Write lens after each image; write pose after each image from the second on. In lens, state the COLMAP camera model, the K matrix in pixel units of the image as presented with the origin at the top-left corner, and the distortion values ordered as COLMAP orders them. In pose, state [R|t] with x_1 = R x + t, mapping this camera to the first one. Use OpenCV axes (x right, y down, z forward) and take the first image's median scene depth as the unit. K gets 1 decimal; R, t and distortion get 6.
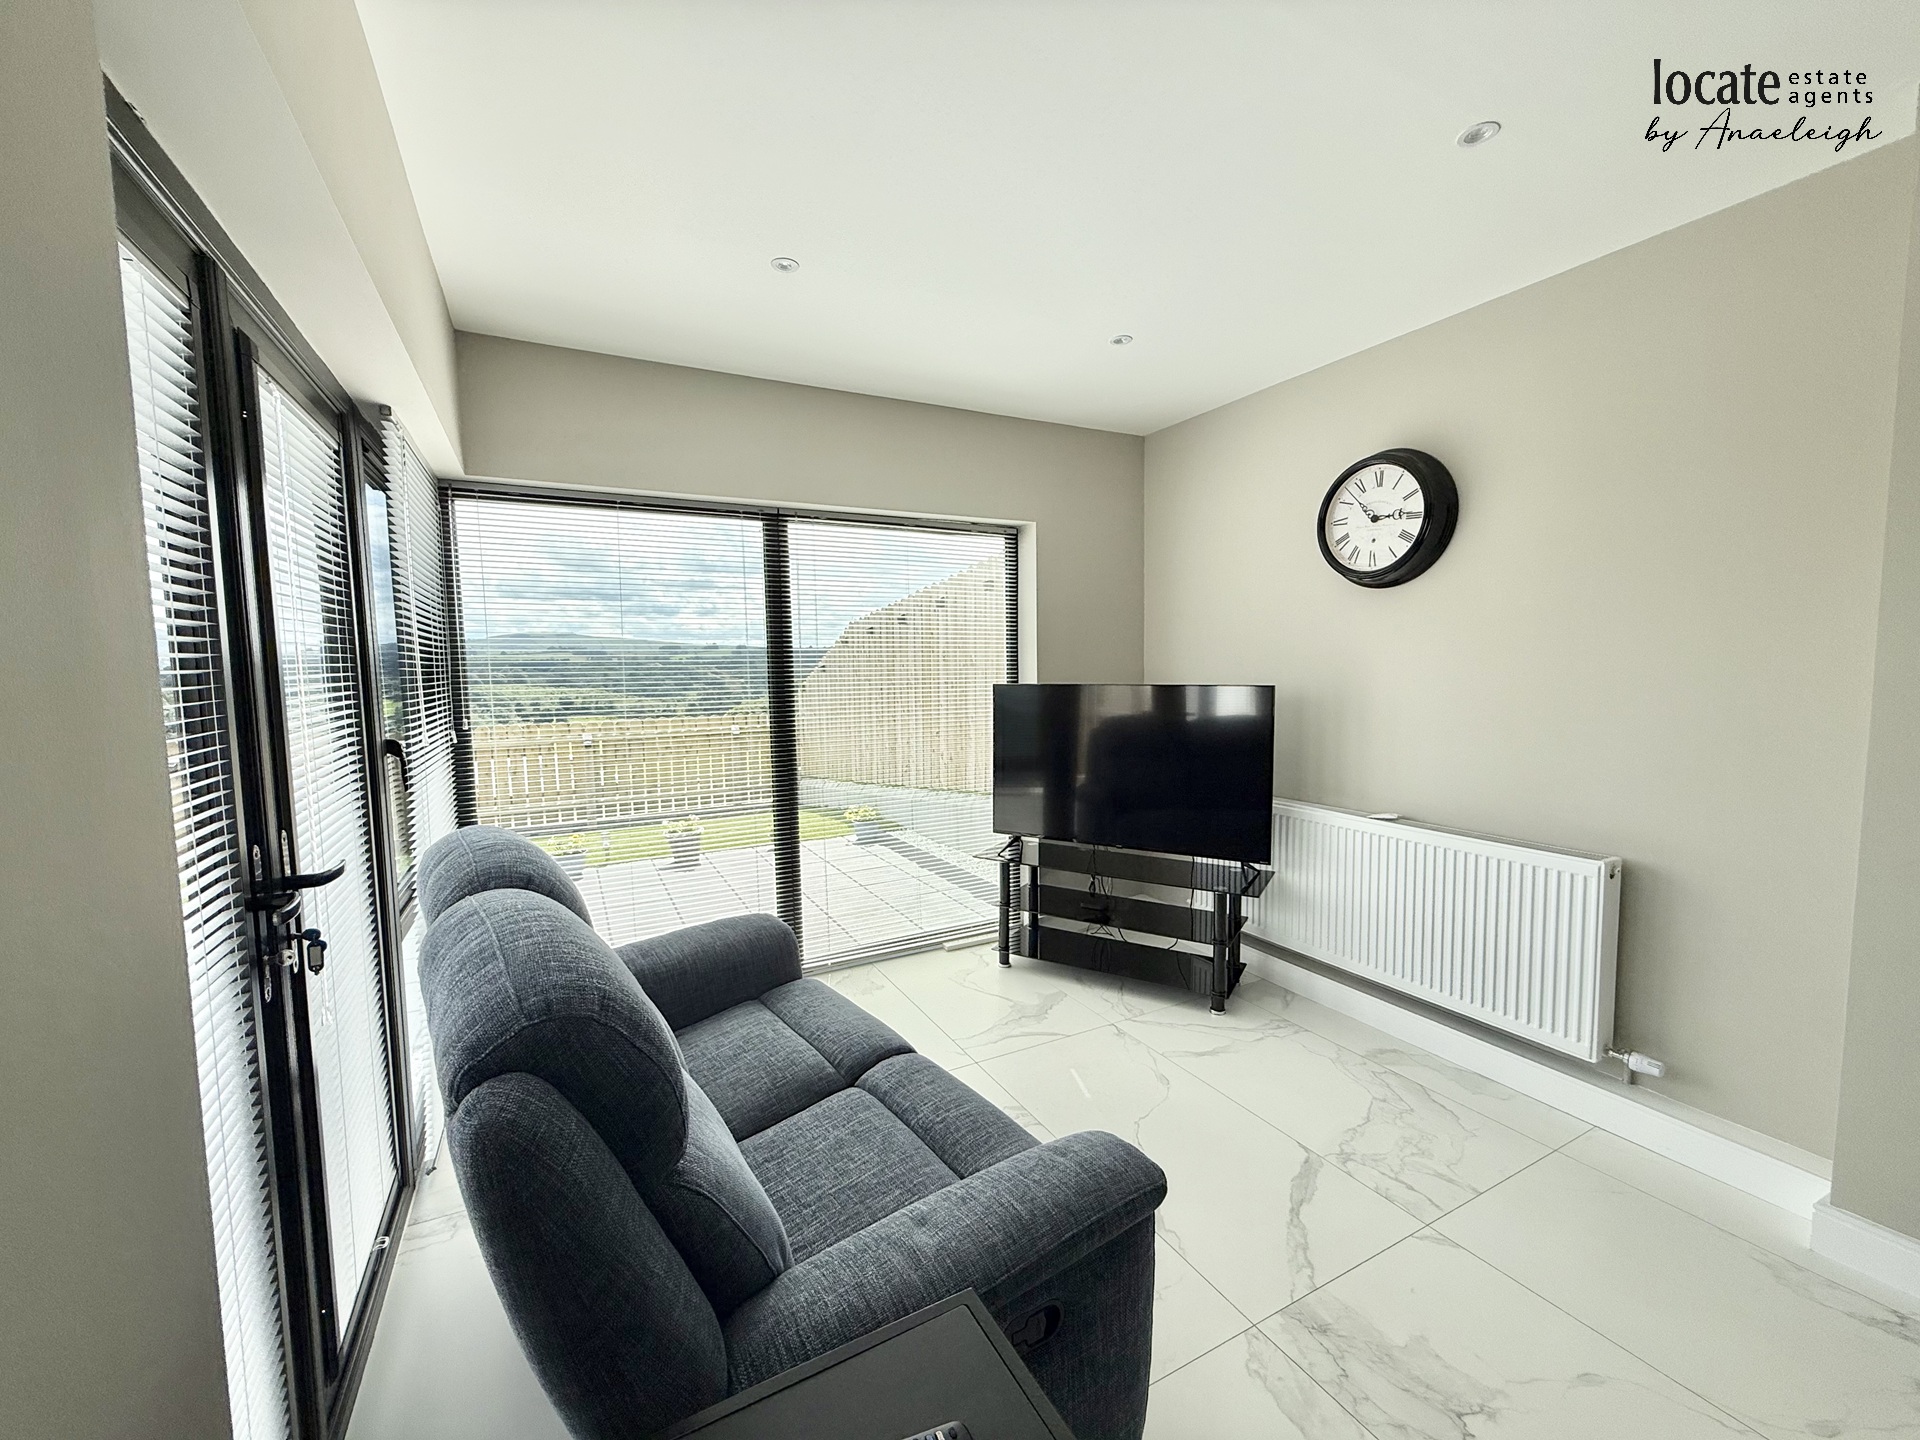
lens RADIAL K [[760.8, 0, 953.5], [0, 760.8, 721.5], [0, 0, 1]] dist [-0.000864, 0.000294]
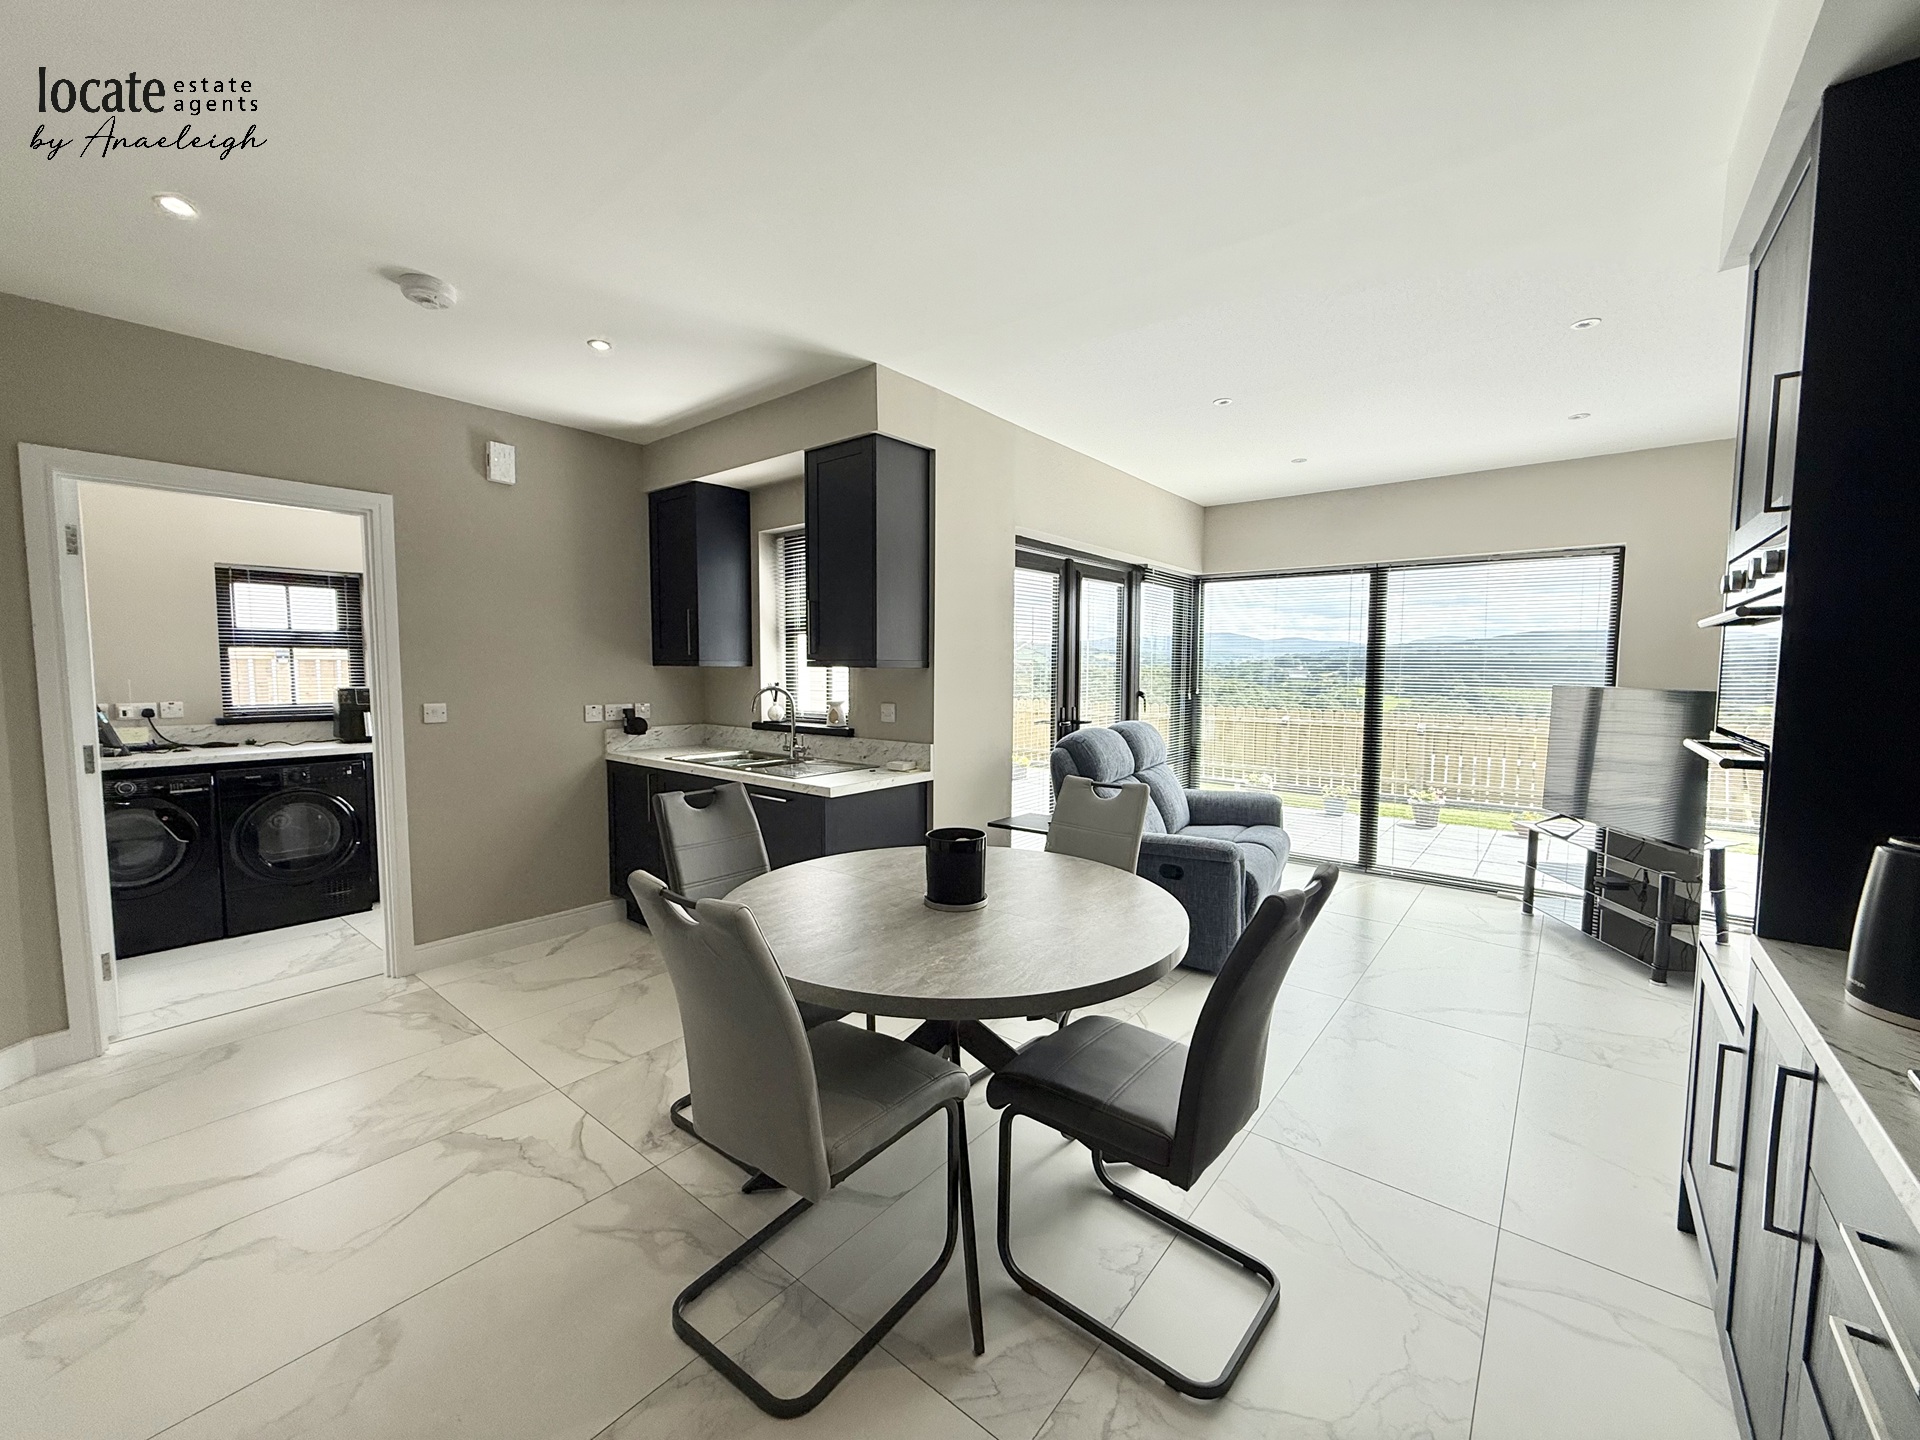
lens RADIAL K [[760.8, 0, 953.5], [0, 760.8, 721.5], [0, 0, 1]] dist [-0.000864, 0.000294]
pose [[0.396000, 0.080873, -0.914682, 0.953865], [-0.080697, 0.995325, 0.053067, 0.026676], [0.914698, 0.052797, 0.400675, -0.422284]]
